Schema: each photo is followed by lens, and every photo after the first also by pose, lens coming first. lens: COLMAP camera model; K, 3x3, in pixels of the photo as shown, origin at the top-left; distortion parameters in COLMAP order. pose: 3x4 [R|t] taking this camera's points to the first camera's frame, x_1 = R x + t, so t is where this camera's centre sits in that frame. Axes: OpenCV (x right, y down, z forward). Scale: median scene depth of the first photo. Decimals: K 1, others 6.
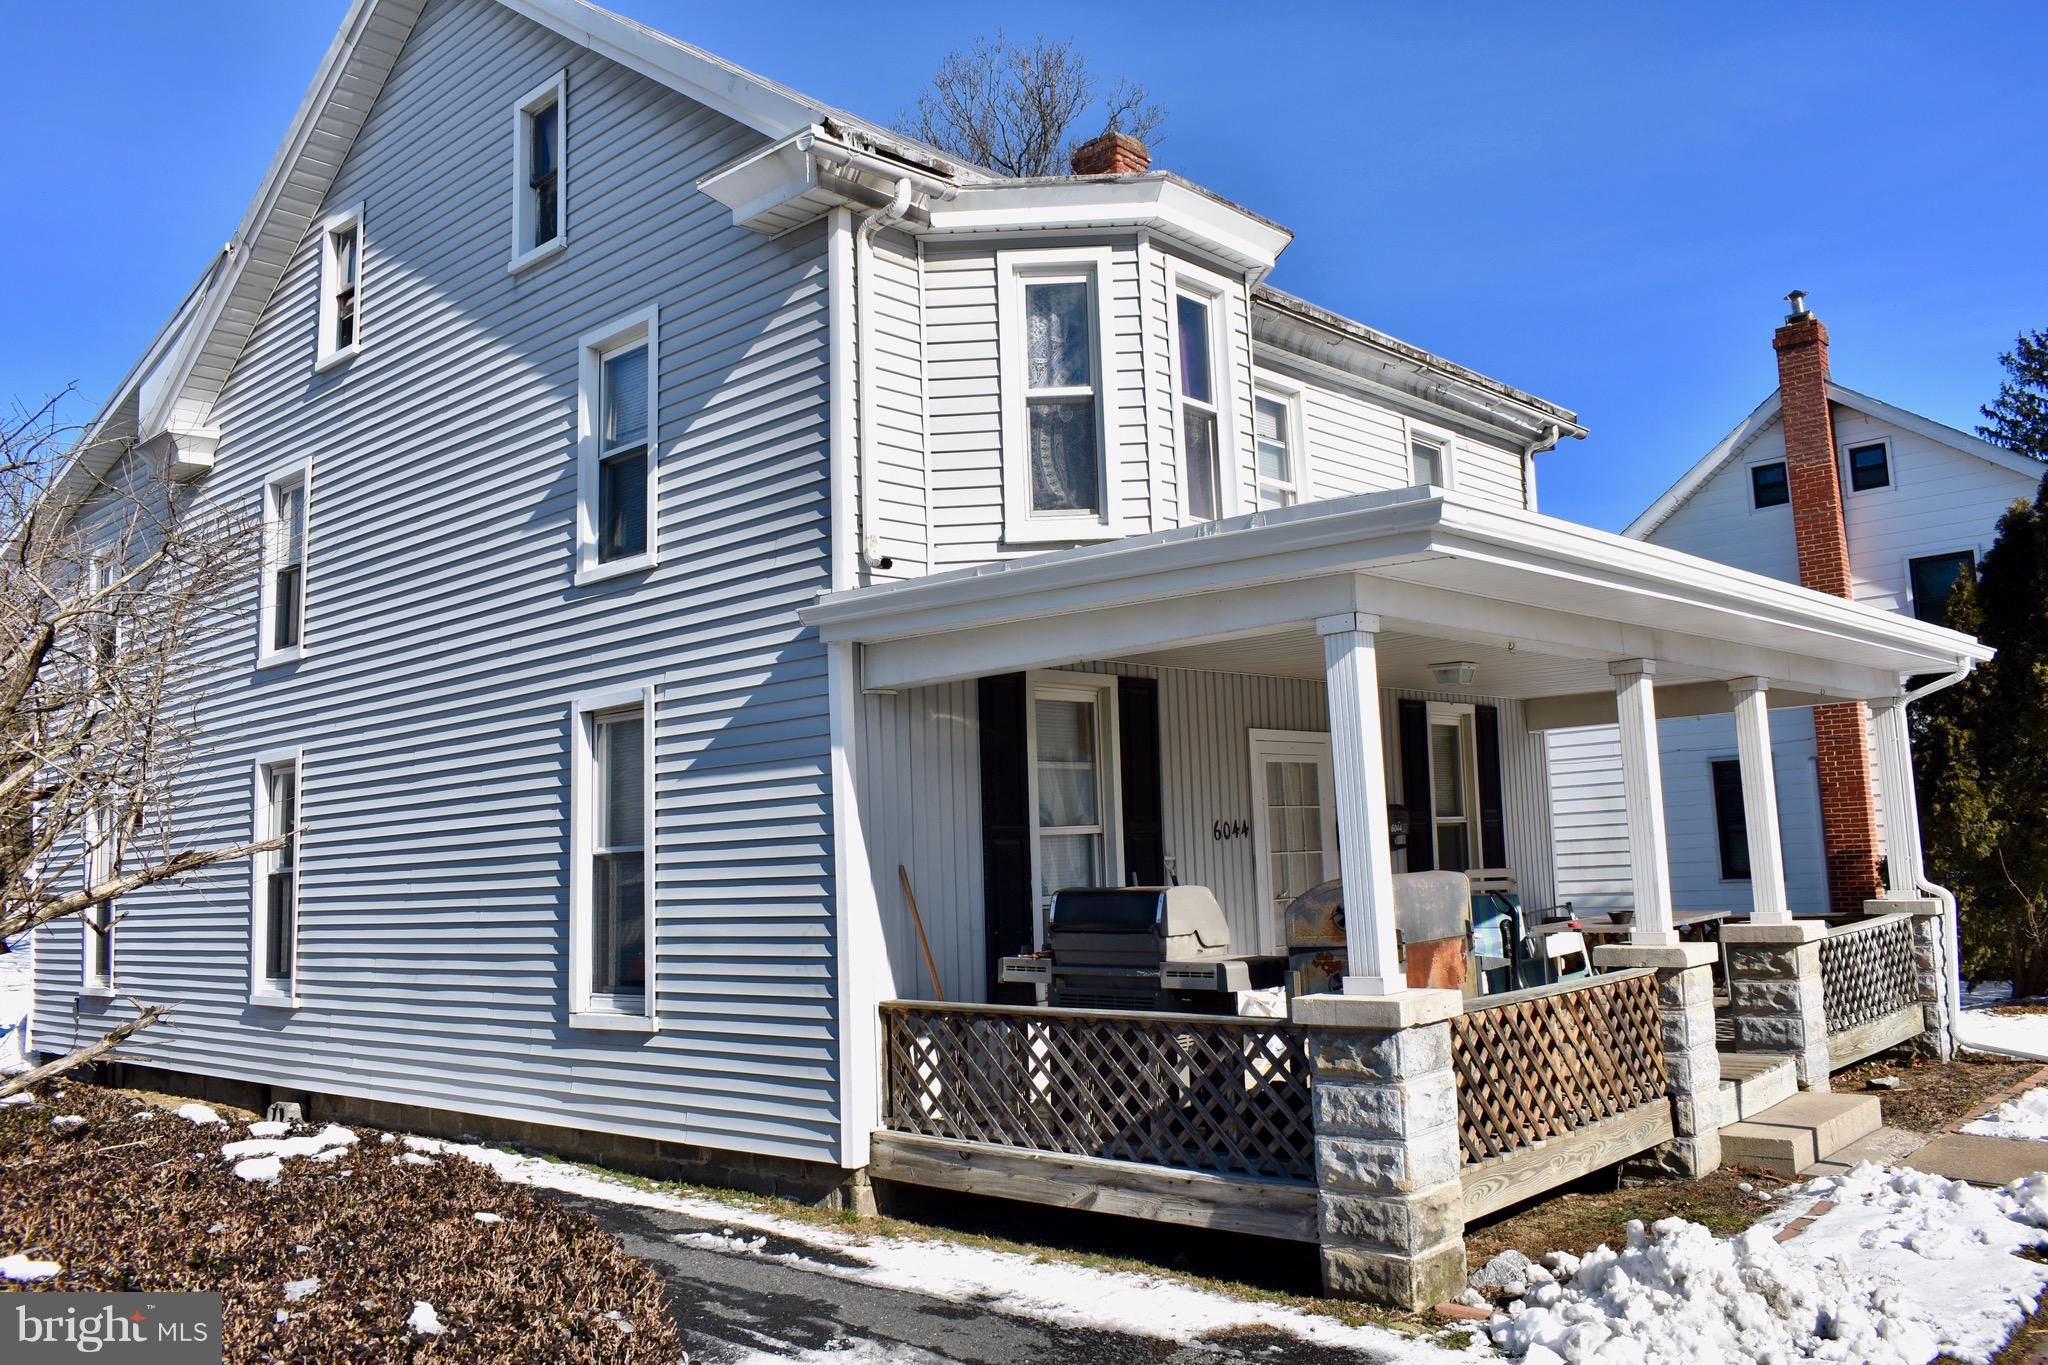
lens RADIAL K [[1595.6, 0, 1024.0], [0, 1595.6, 682.5], [0, 0, 1]] dist [-0.008520, -0.002767]
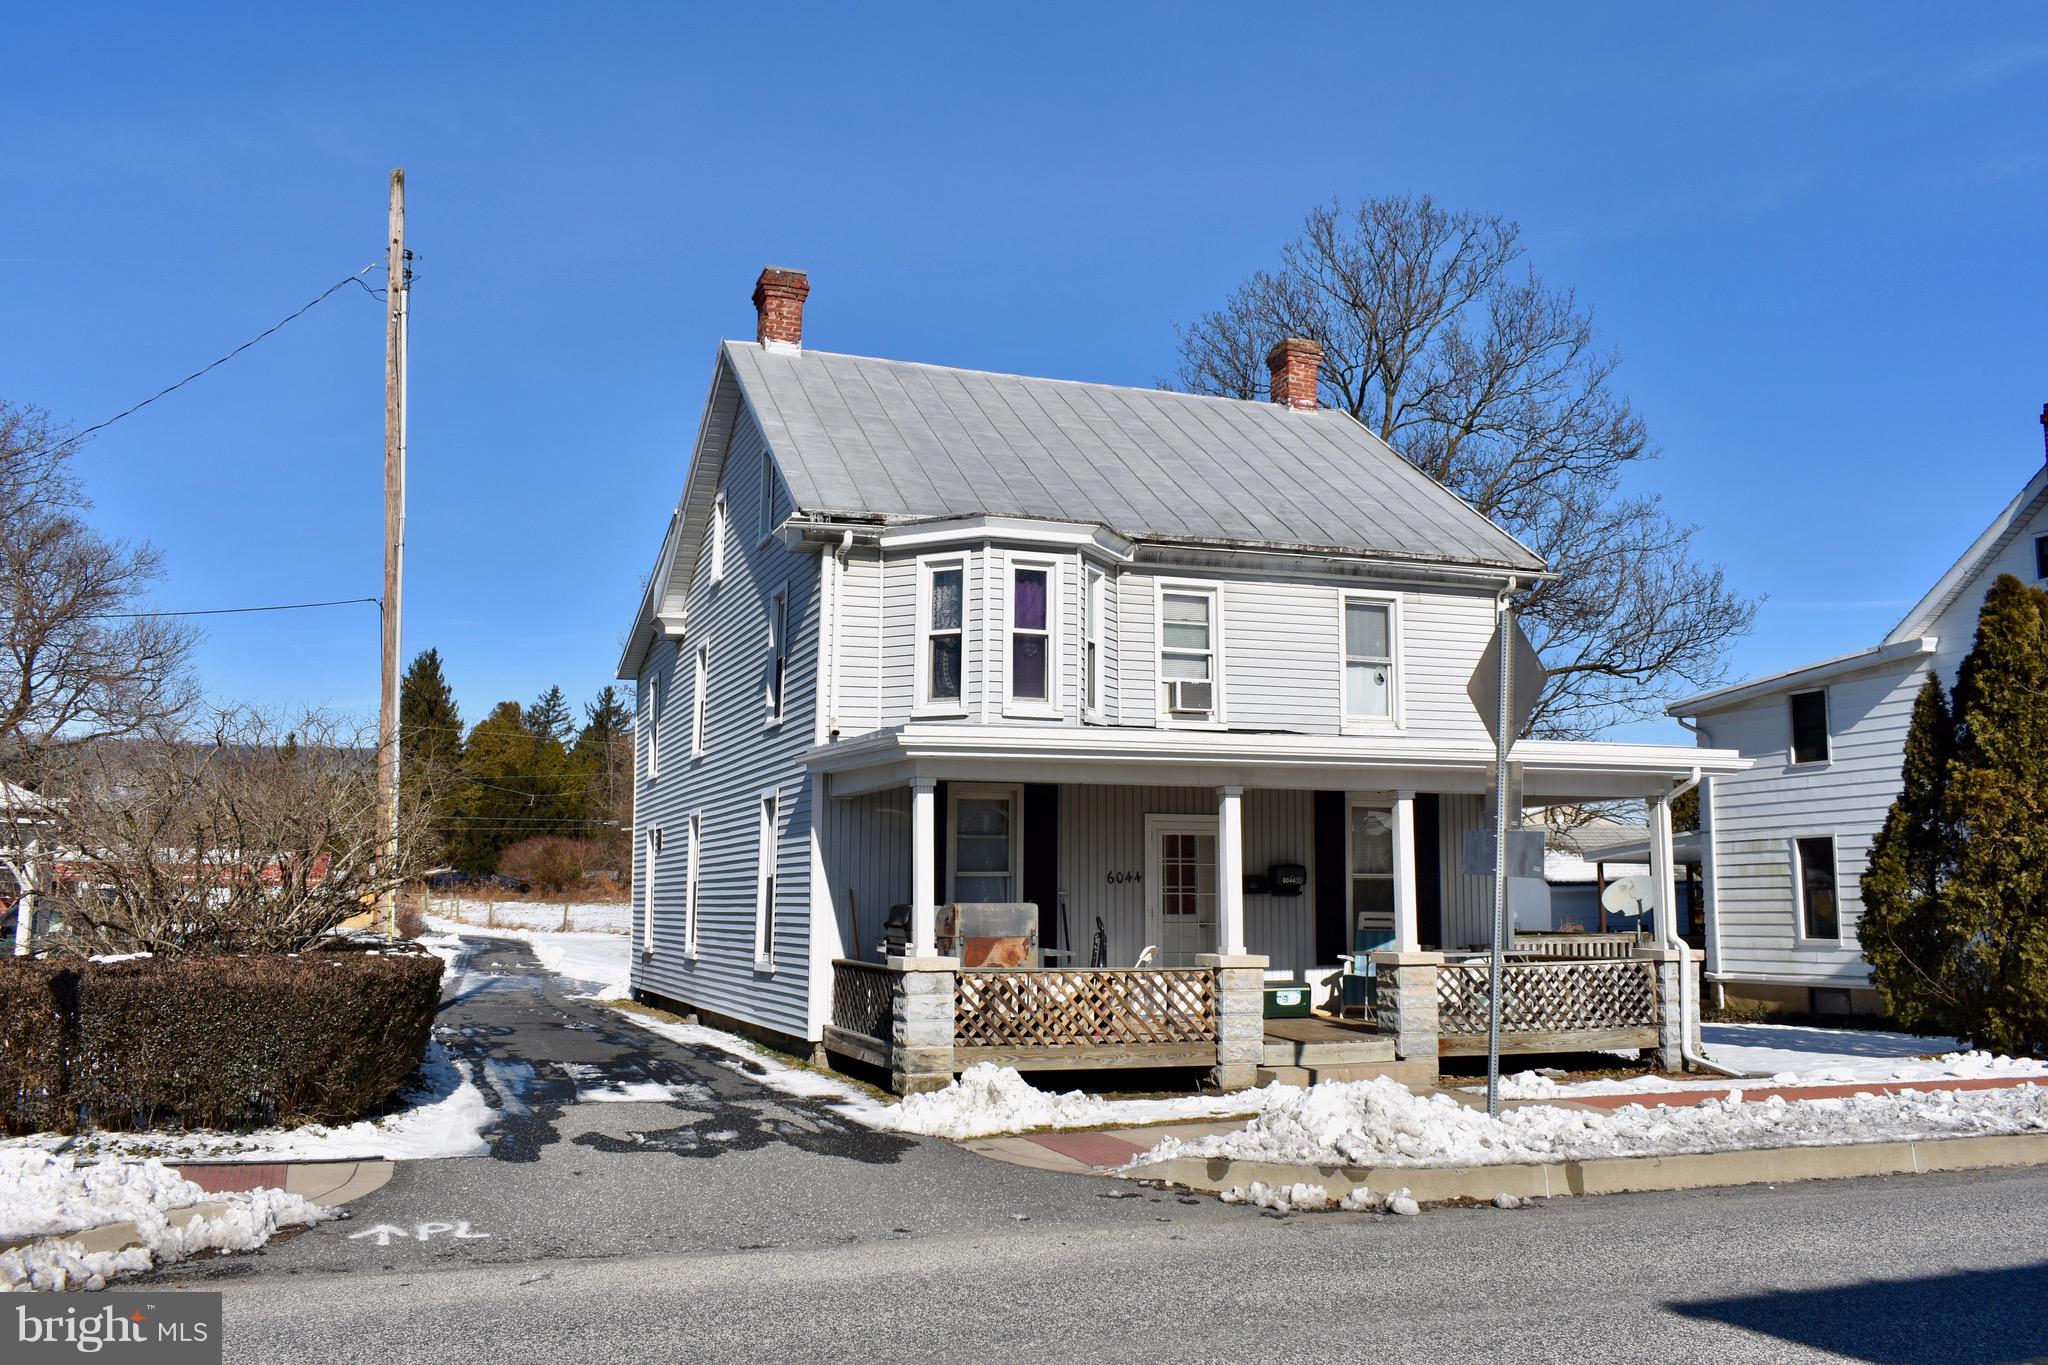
lens RADIAL K [[1759.5, 0, 1024.0], [0, 1759.5, 682.5], [0, 0, 1]] dist [-0.029793, 0.012612]
pose [[0.887287, -0.012579, -0.461047, 1.012016], [0.010946, 0.999921, -0.006215, -0.110416], [0.461089, 0.000468, 0.887354, -0.722778]]
